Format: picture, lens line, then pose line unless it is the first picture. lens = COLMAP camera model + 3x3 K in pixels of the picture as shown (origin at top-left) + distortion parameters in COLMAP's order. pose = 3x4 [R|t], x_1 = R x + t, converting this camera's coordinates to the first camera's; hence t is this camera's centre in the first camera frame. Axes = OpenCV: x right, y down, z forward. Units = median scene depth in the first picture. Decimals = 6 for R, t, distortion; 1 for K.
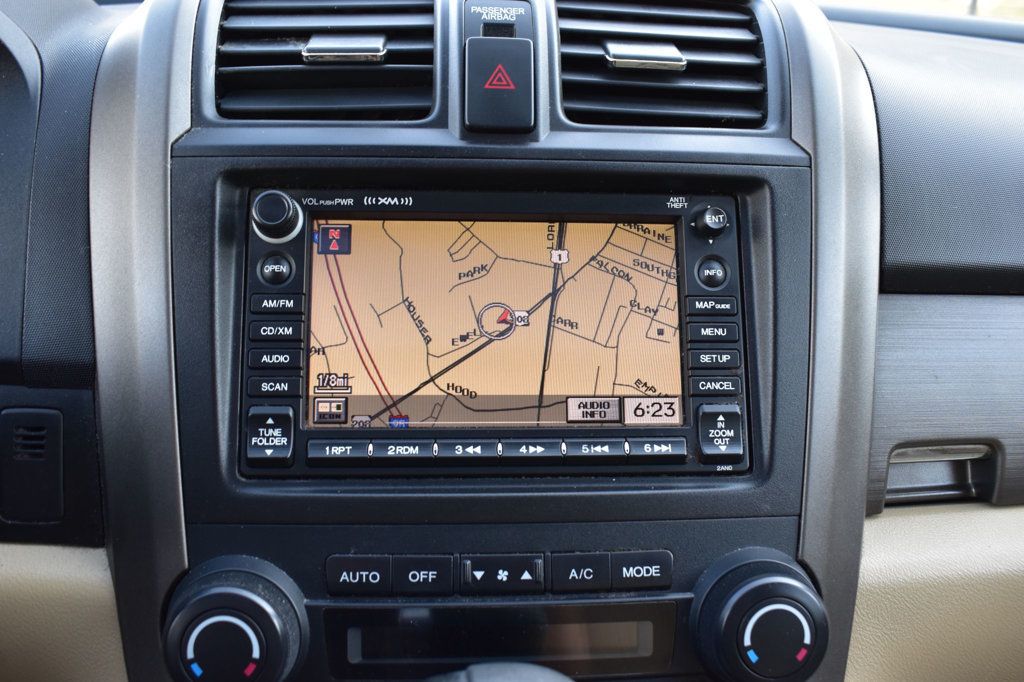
lens RADIAL K [[943.3, 0, 511.0], [0, 943.3, 344.7], [0, 0, 1]] dist [-0.087518, 0.000000]
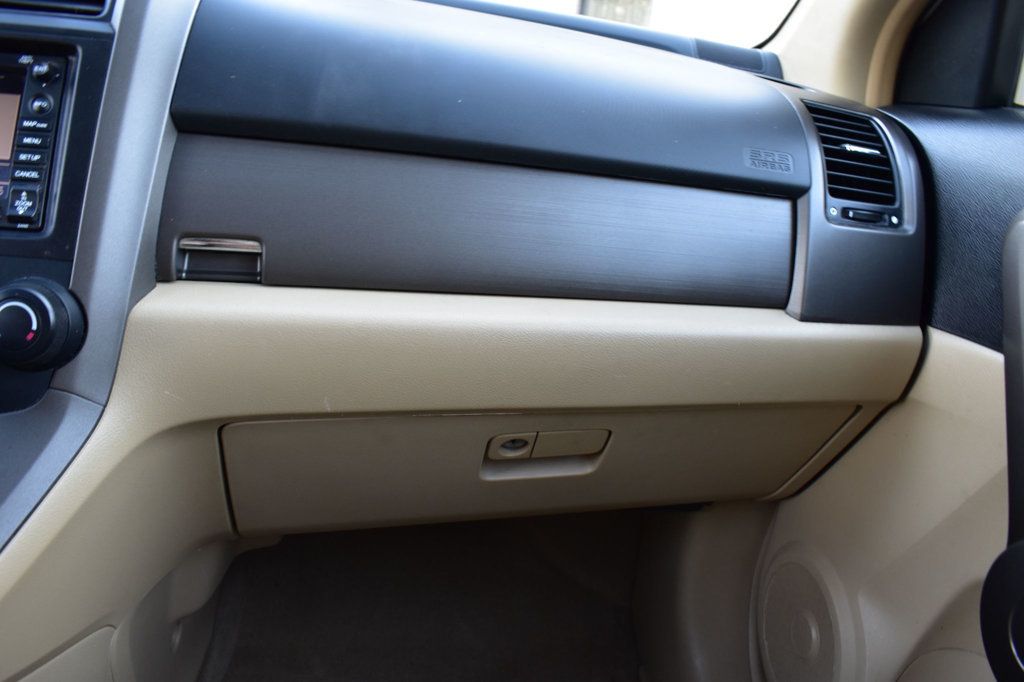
lens RADIAL K [[798.3, 0, 518.8], [0, 798.3, 341.4], [0, 0, 1]] dist [-0.095114, 0.011555]
pose [[0.993994, 0.058160, 0.092700, 0.936114], [-0.059328, 0.998190, 0.009892, 0.261460], [-0.091957, -0.015332, 0.995645, -0.329212]]
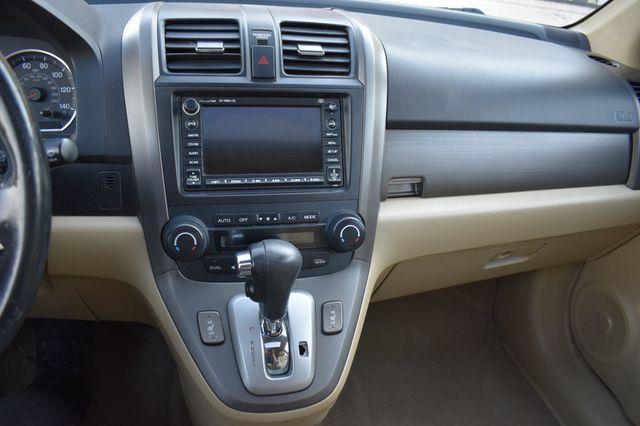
lens RADIAL K [[499.0, 0, 318.3], [0, 499.0, 214.7], [0, 0, 1]] dist [-0.095114, 0.011555]
pose [[0.988810, -0.026893, 0.146738, -0.086801], [0.002352, 0.986305, 0.164915, -0.053449], [-0.149163, -0.162724, 0.975331, -0.695071]]
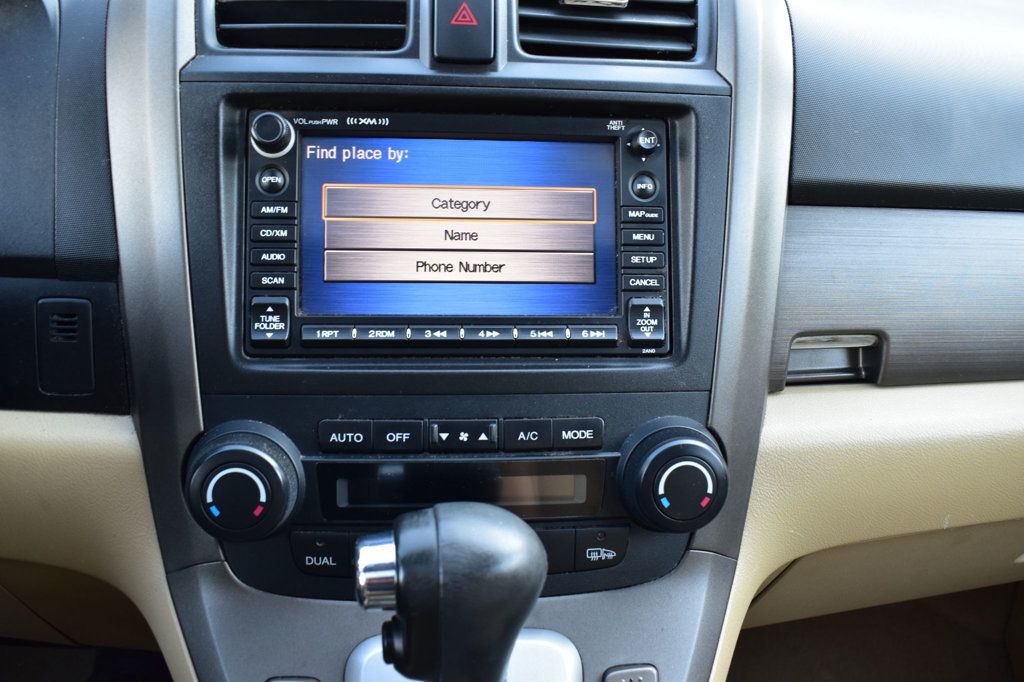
lens RADIAL K [[943.3, 0, 511.6], [0, 943.3, 340.8], [0, 0, 1]] dist [-0.087518, 0.000000]
pose [[0.999421, 0.007294, 0.033230, 0.011159], [-0.011205, 0.992821, 0.119084, -0.023757], [-0.032123, -0.119387, 0.992328, -0.195848]]
